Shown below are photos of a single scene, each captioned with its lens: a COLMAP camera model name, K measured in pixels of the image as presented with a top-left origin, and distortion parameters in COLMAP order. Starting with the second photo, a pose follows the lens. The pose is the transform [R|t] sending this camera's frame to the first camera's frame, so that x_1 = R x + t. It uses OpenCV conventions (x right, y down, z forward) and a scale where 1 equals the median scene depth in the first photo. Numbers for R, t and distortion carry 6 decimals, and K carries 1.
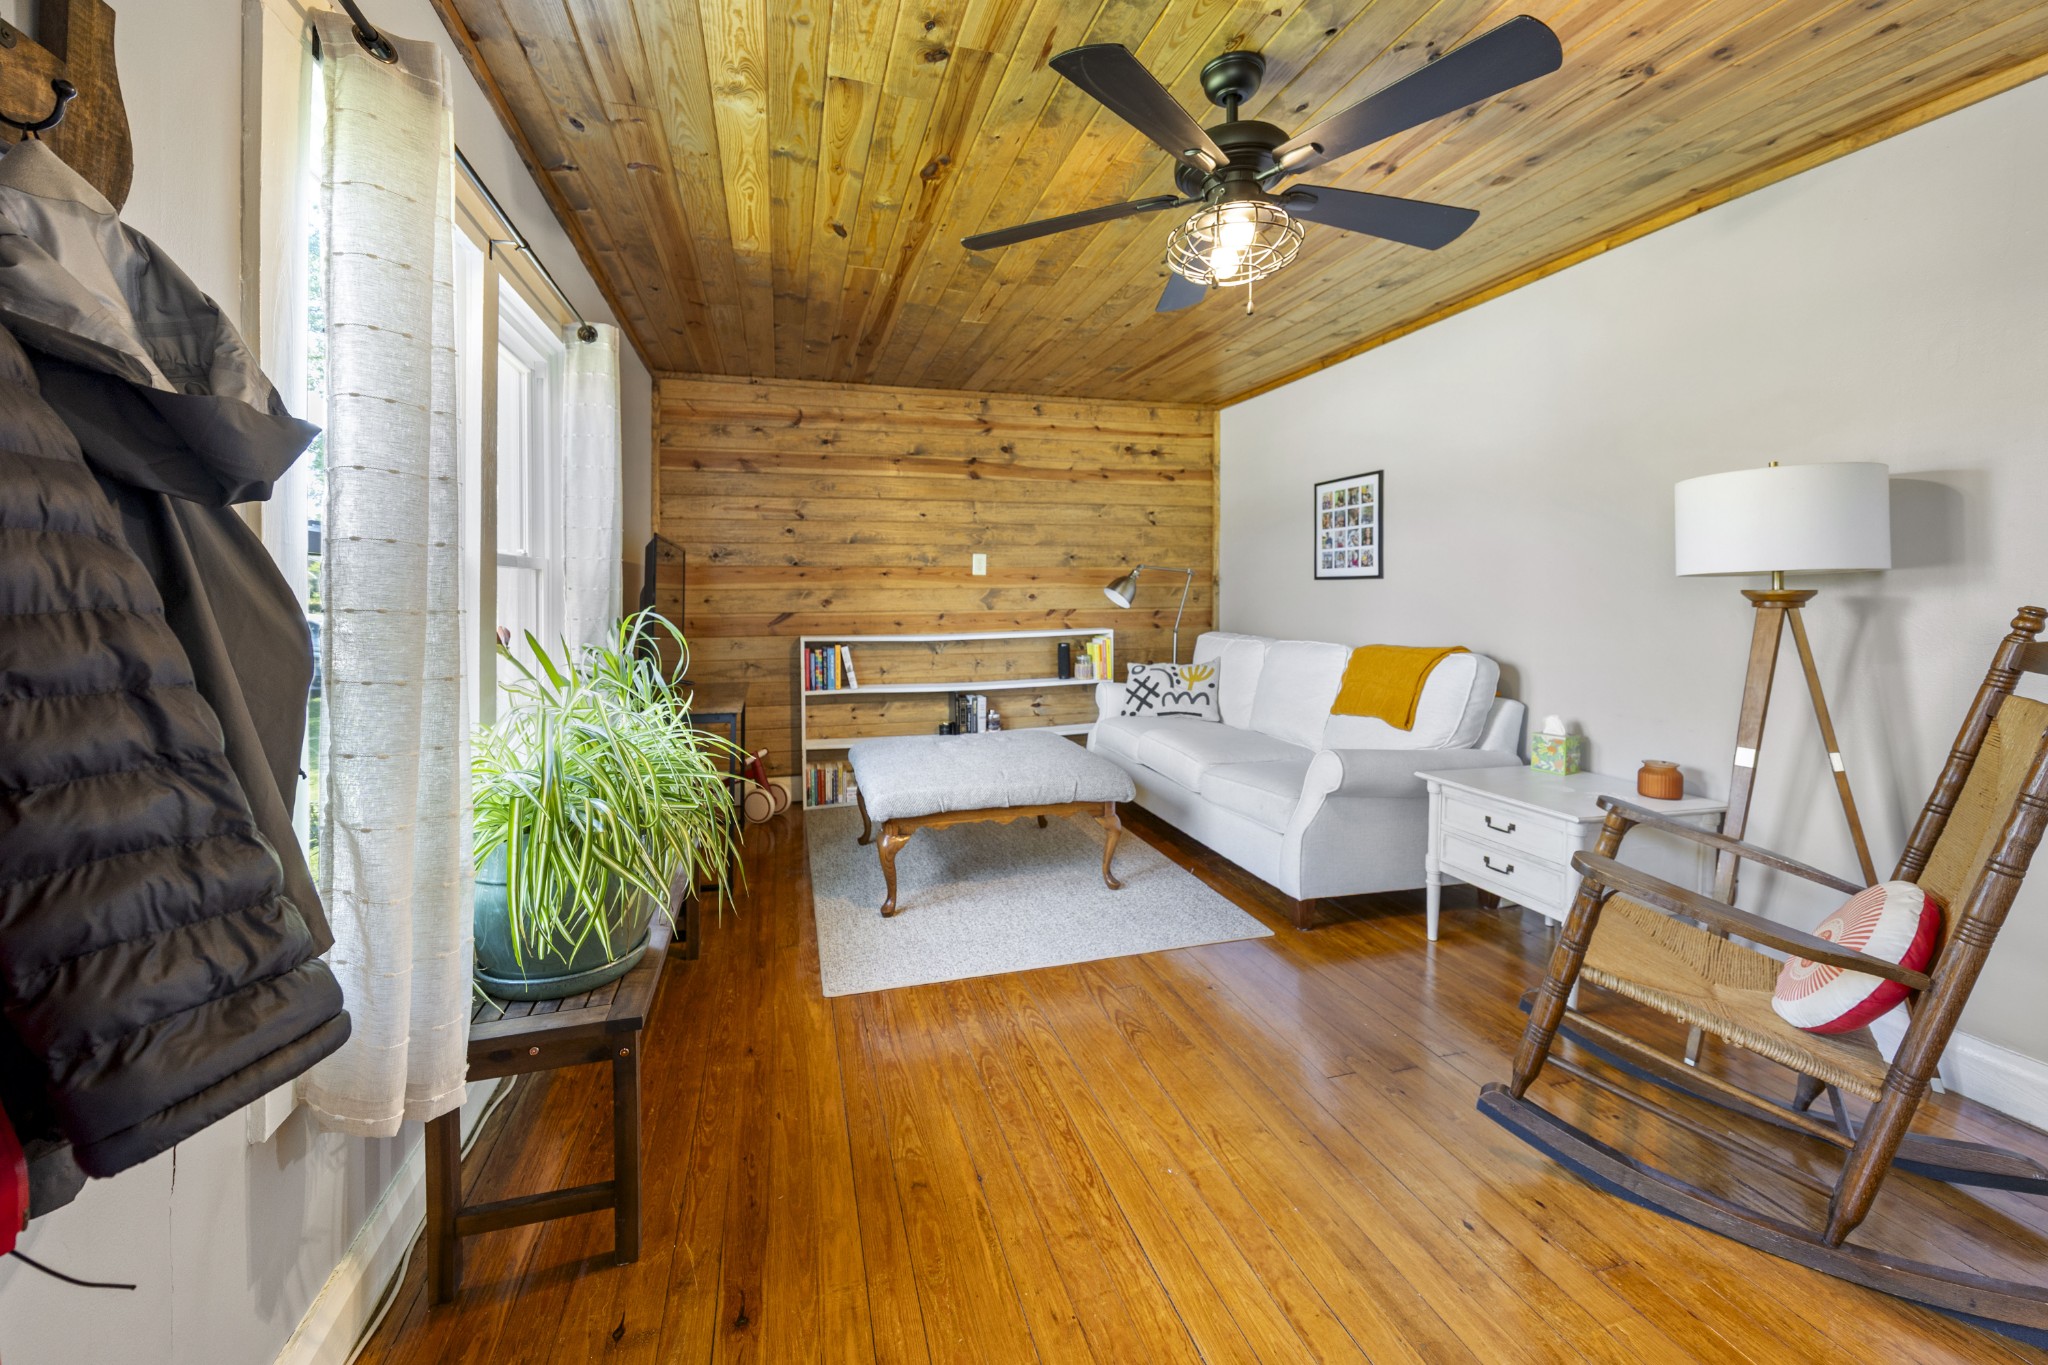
lens RADIAL K [[825.4, 0, 1031.2], [0, 825.4, 672.4], [0, 0, 1]] dist [-0.000839, -0.000218]
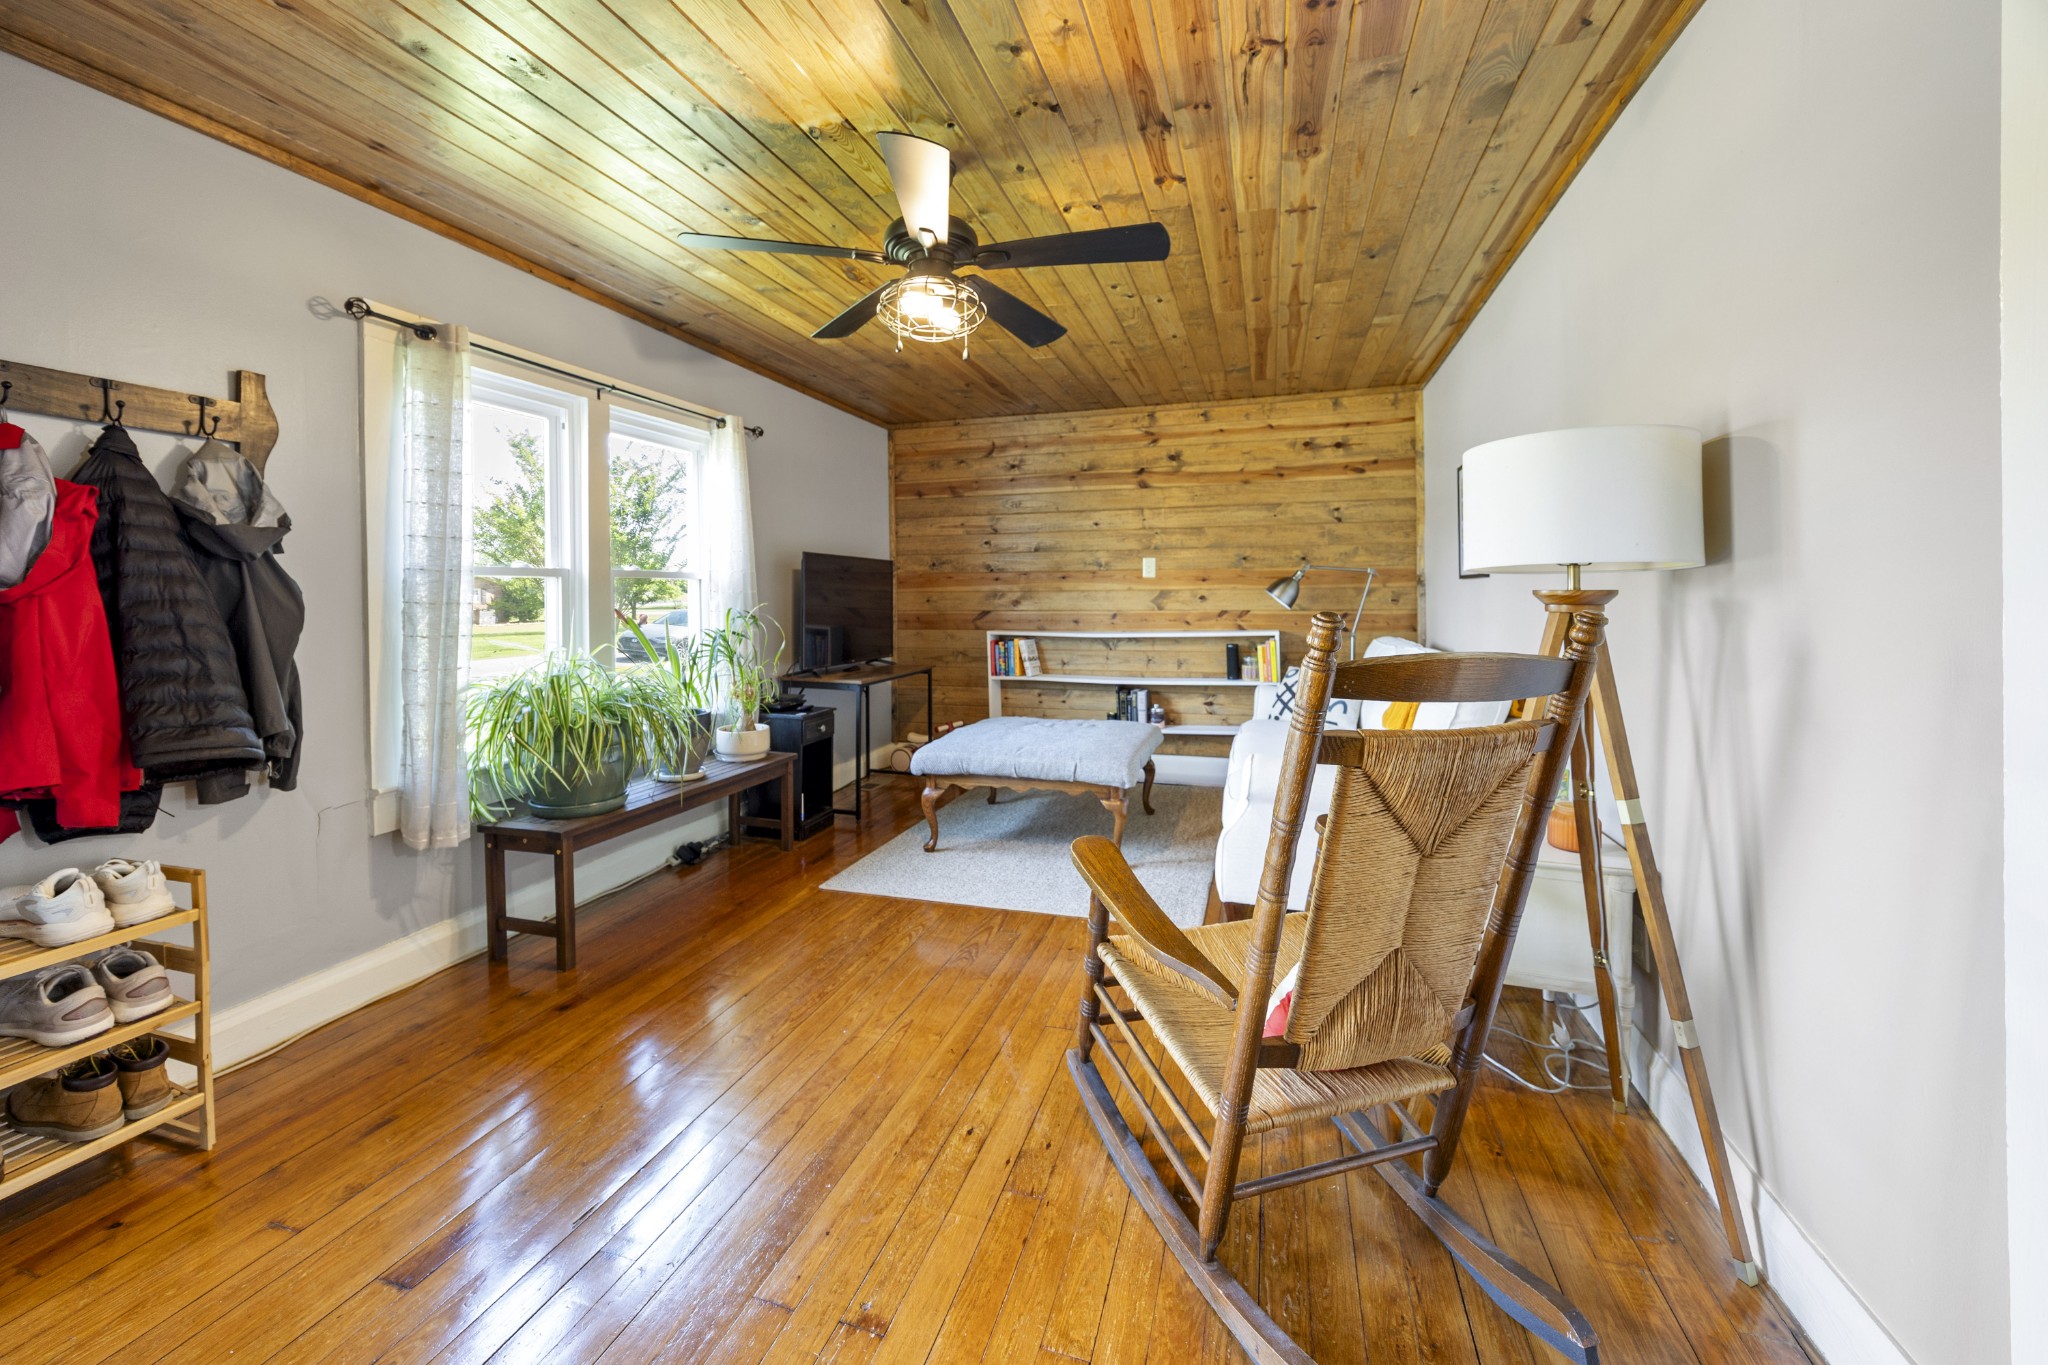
lens RADIAL K [[825.4, 0, 1030.9], [0, 825.4, 689.5], [0, 0, 1]] dist [-0.000839, -0.000218]
pose [[0.834825, 0.062592, -0.546945, 0.414186], [-0.052311, 0.998039, 0.034370, -0.001799], [0.548024, -0.000082, 0.836463, 0.020971]]
